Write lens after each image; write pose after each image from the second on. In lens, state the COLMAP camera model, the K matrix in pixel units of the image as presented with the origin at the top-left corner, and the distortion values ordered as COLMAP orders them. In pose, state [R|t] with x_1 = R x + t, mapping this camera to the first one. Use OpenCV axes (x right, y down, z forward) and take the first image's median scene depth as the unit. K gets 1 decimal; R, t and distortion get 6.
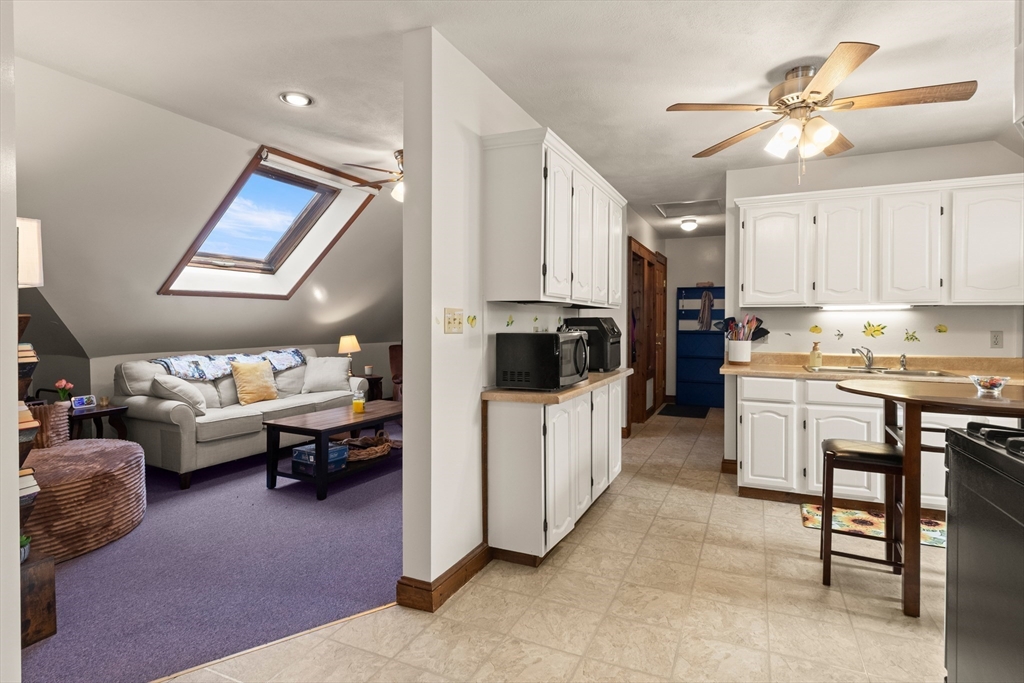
lens RADIAL K [[508.0, 0, 512.0], [0, 508.0, 341.5], [0, 0, 1]] dist [-0.038490, 0.000541]
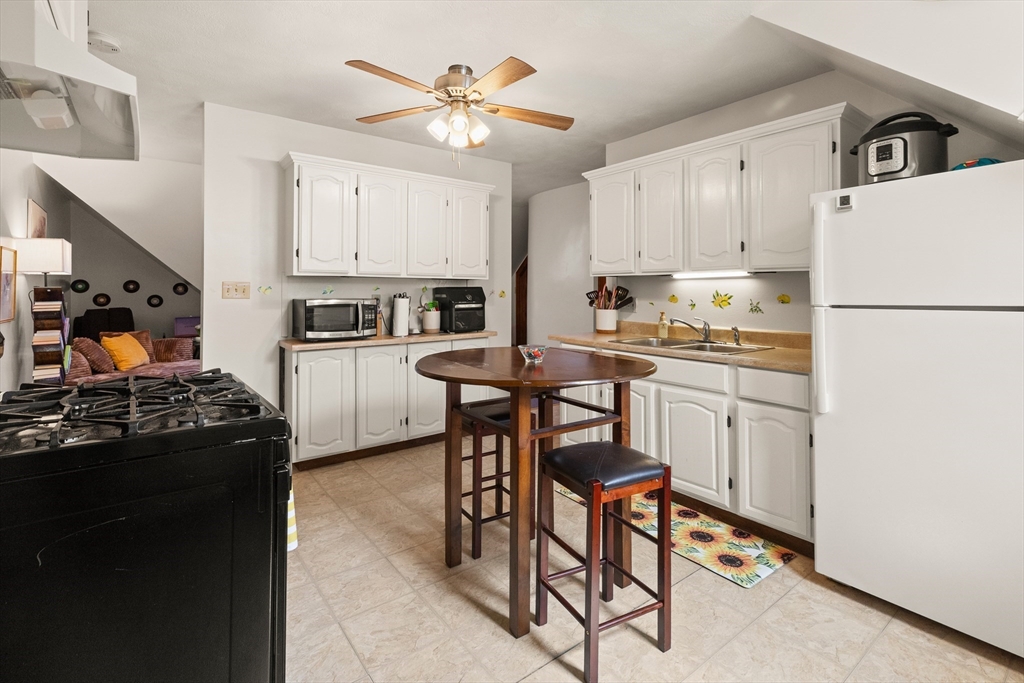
lens RADIAL K [[481.6, 0, 527.7], [0, 481.6, 284.4], [0, 0, 1]] dist [0.034274, 0.000005]
pose [[0.899725, -0.003872, -0.436440, 0.908215], [-0.017975, 0.998784, -0.045916, -0.005184], [0.436087, 0.049157, 0.898561, 0.054700]]
